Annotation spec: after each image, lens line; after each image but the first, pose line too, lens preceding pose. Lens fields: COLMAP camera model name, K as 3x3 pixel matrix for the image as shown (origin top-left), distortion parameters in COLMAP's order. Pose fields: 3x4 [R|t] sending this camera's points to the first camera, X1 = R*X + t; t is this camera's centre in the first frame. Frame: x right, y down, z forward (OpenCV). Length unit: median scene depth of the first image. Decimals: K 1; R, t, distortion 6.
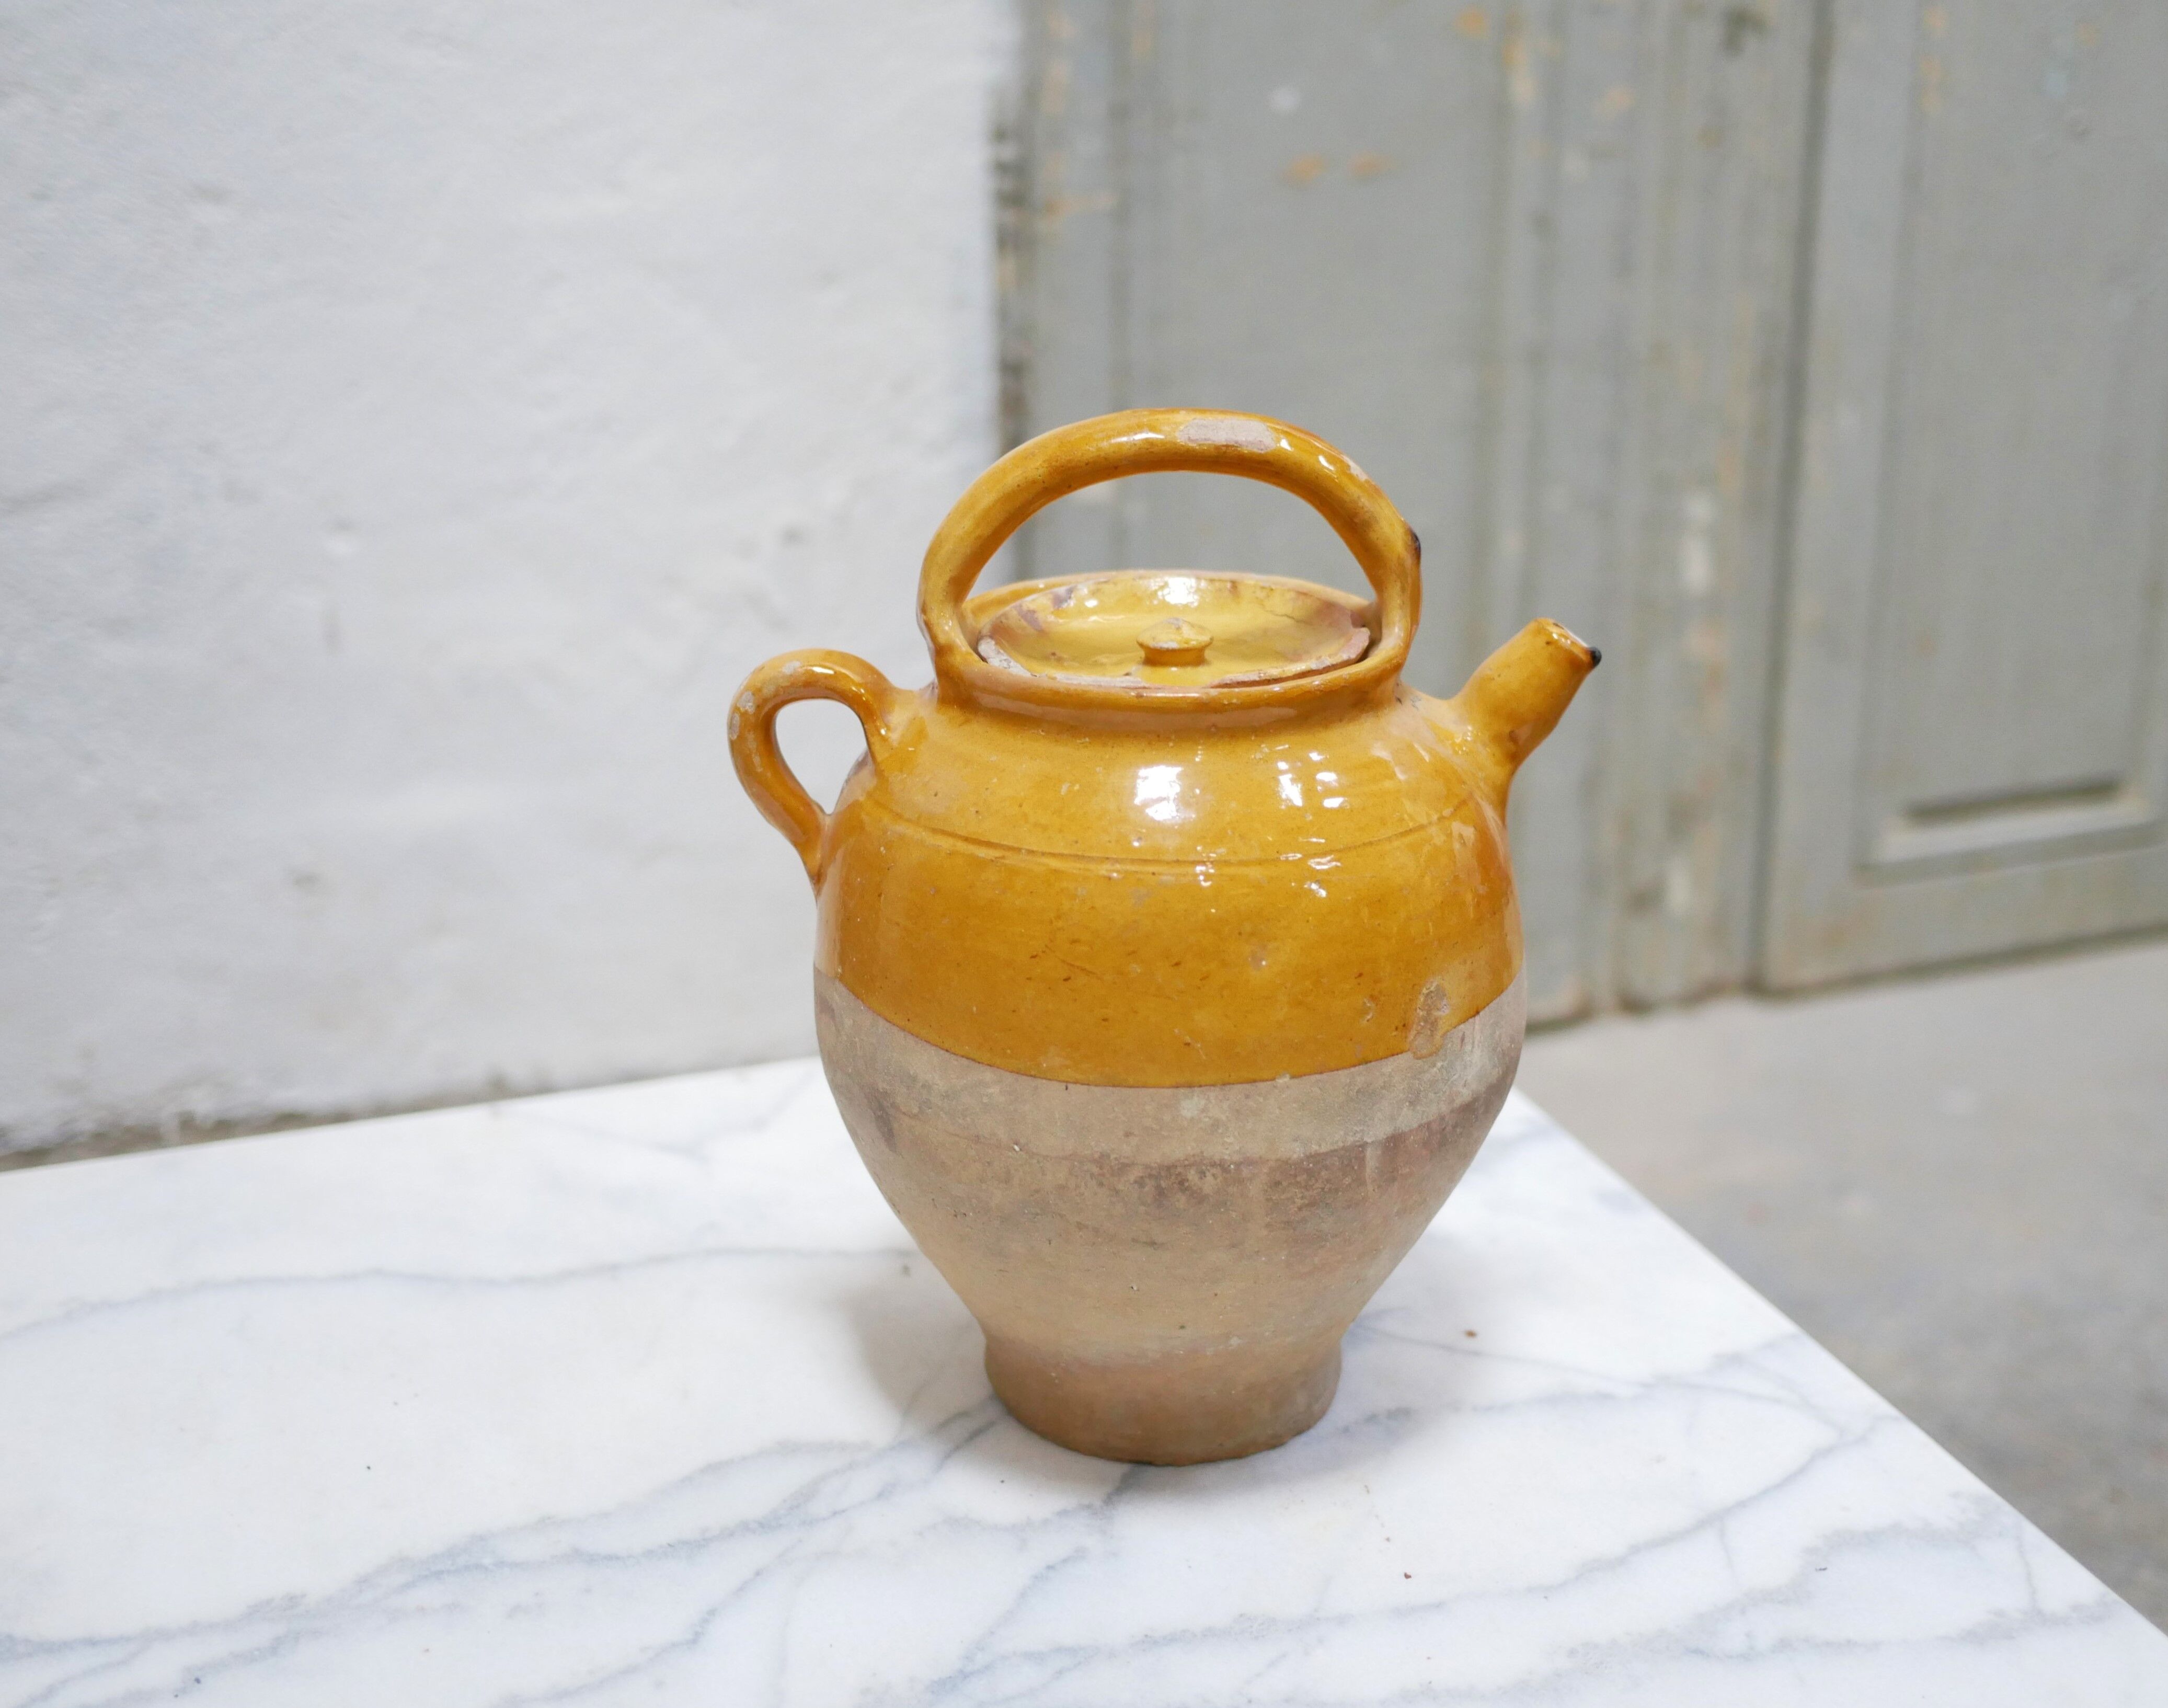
lens RADIAL K [[2642.2, 0, 1146.3], [0, 2642.2, 842.8], [0, 0, 1]] dist [-0.025635, -0.010557]
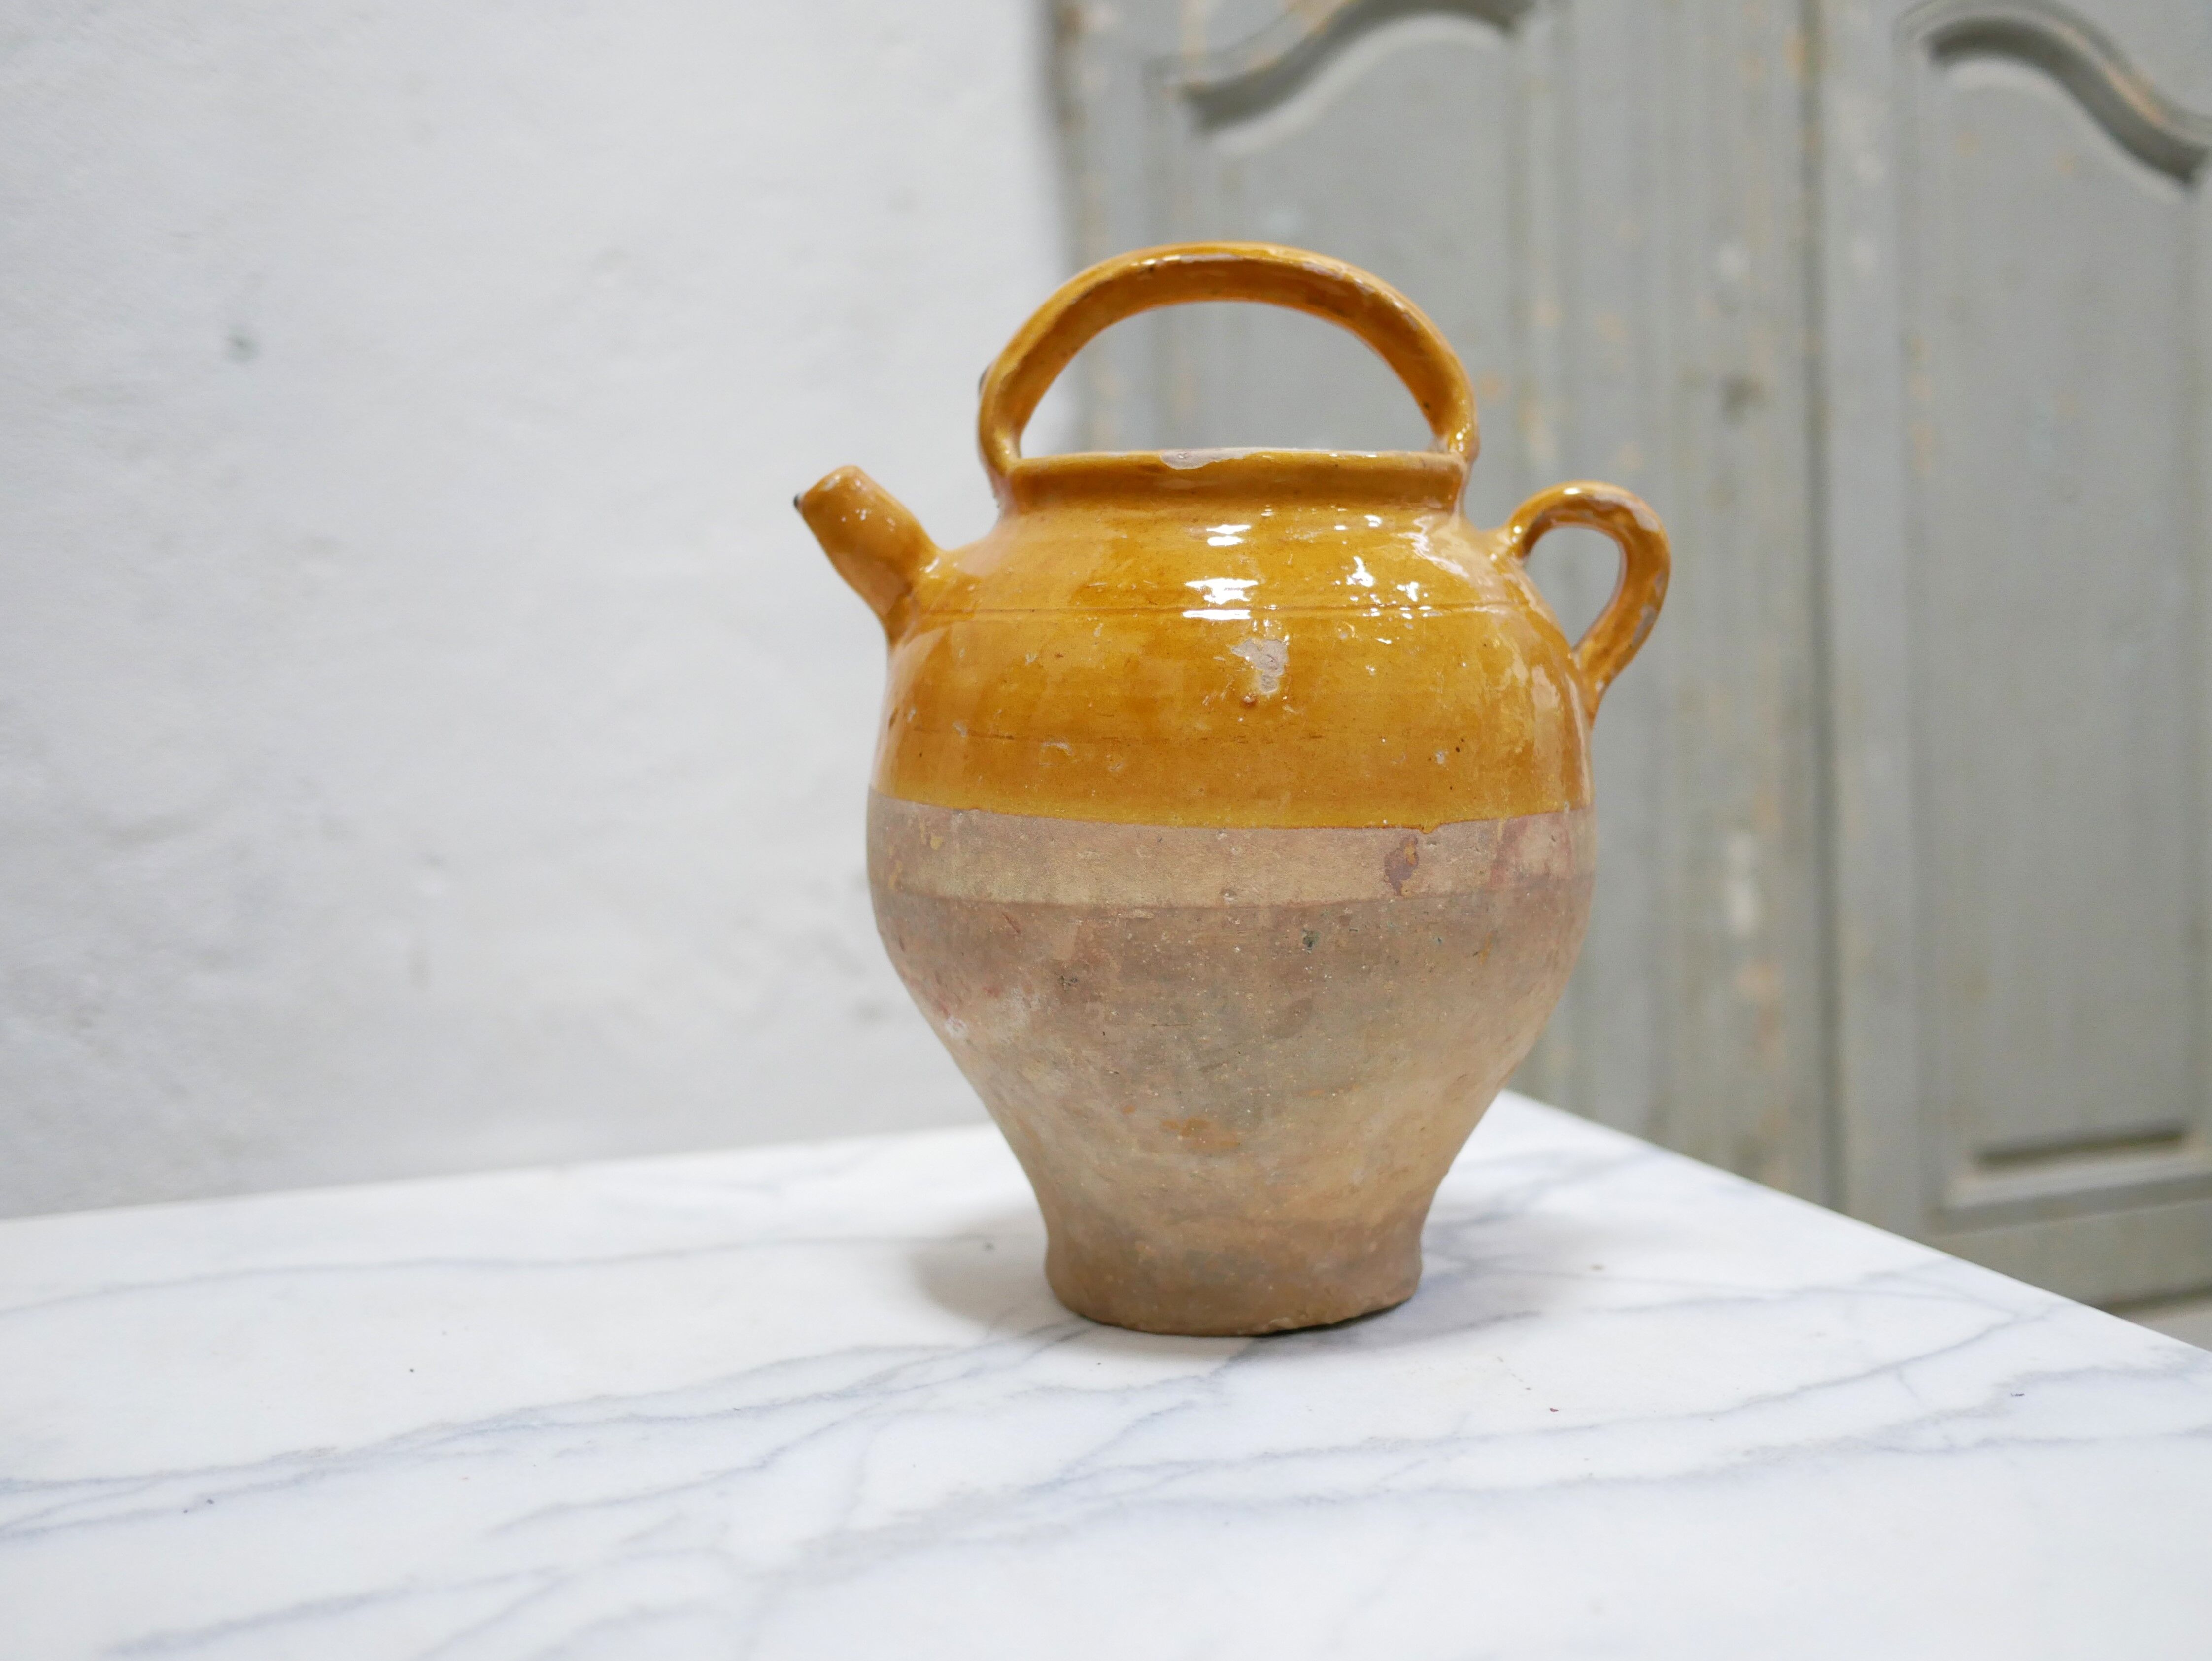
lens RADIAL K [[2509.0, 0, 1106.0], [0, 2509.0, 830.5], [0, 0, 1]] dist [-0.024375, -0.010724]
pose [[0.998789, -0.037693, -0.031621, -0.015166], [0.028672, 0.968208, -0.248497, 0.238977], [0.039982, 0.247289, 0.968117, 0.097804]]
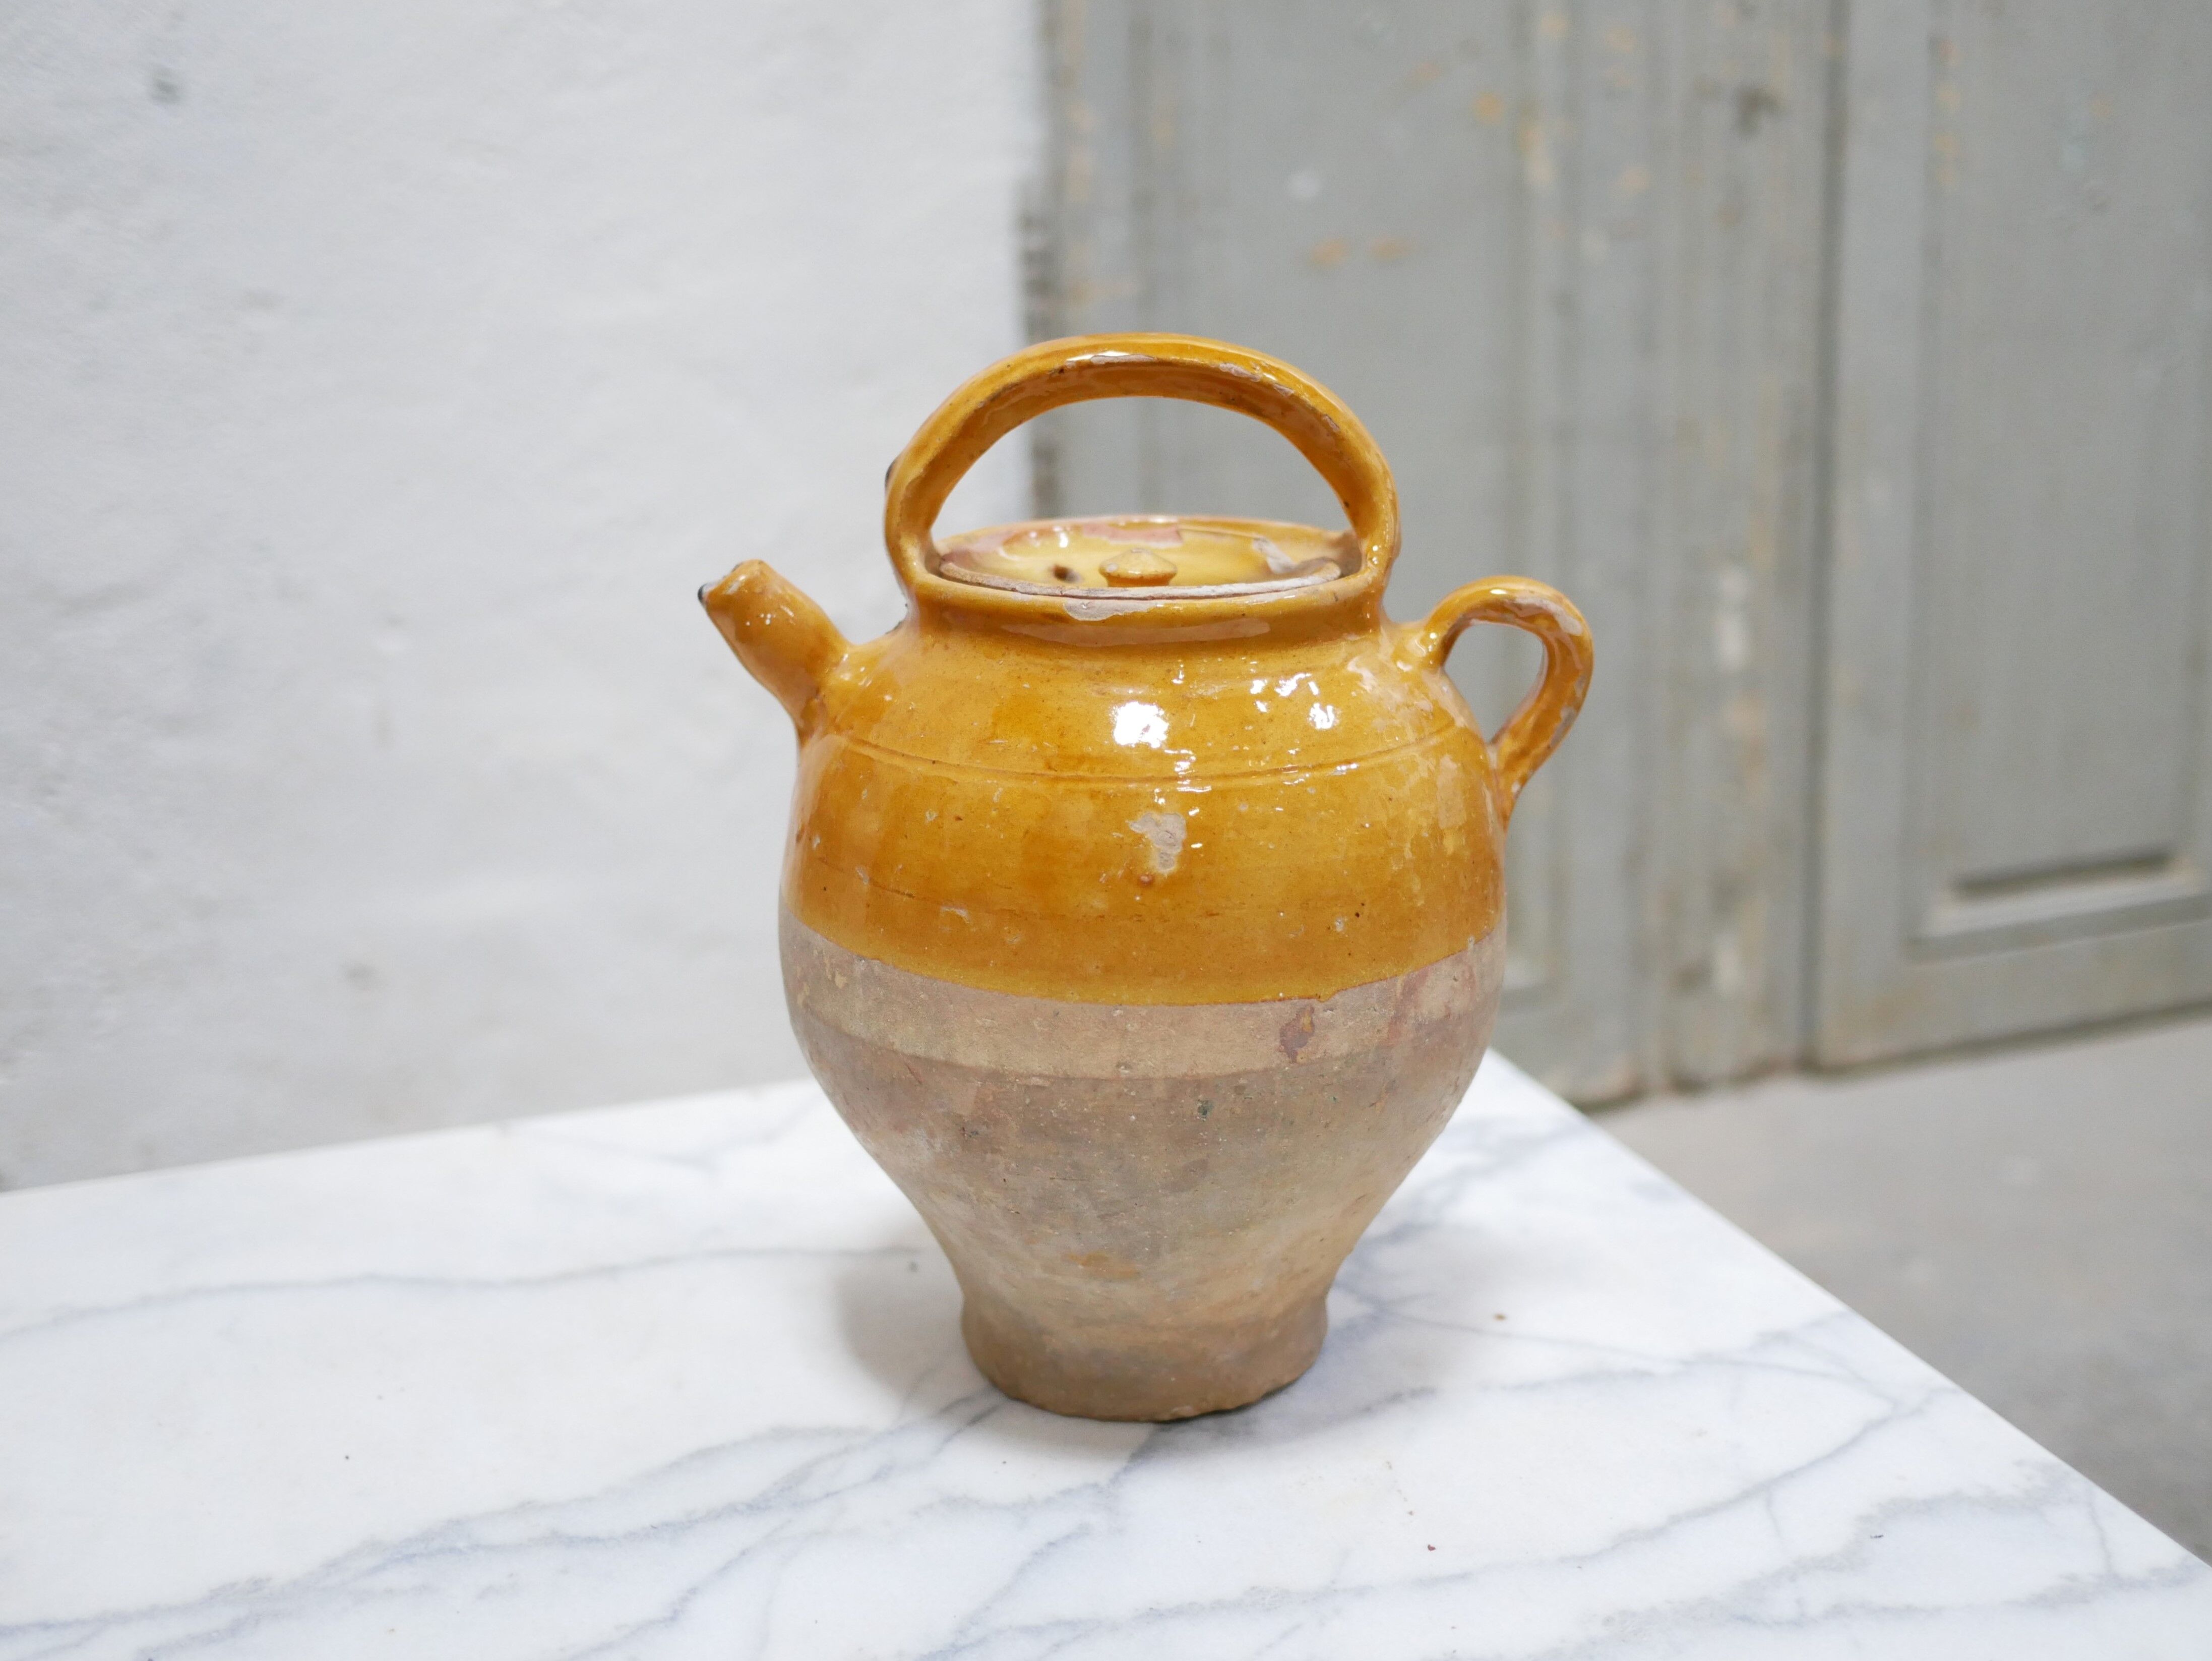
lens RADIAL K [[2558.7, 0, 1106.0], [0, 2558.7, 830.5], [0, 0, 1]] dist [-0.018716, -0.019874]
pose [[0.998807, -0.024629, -0.042166, 0.022765], [0.021694, 0.997402, -0.068697, 0.067582], [0.043749, 0.067700, 0.996746, 0.057699]]
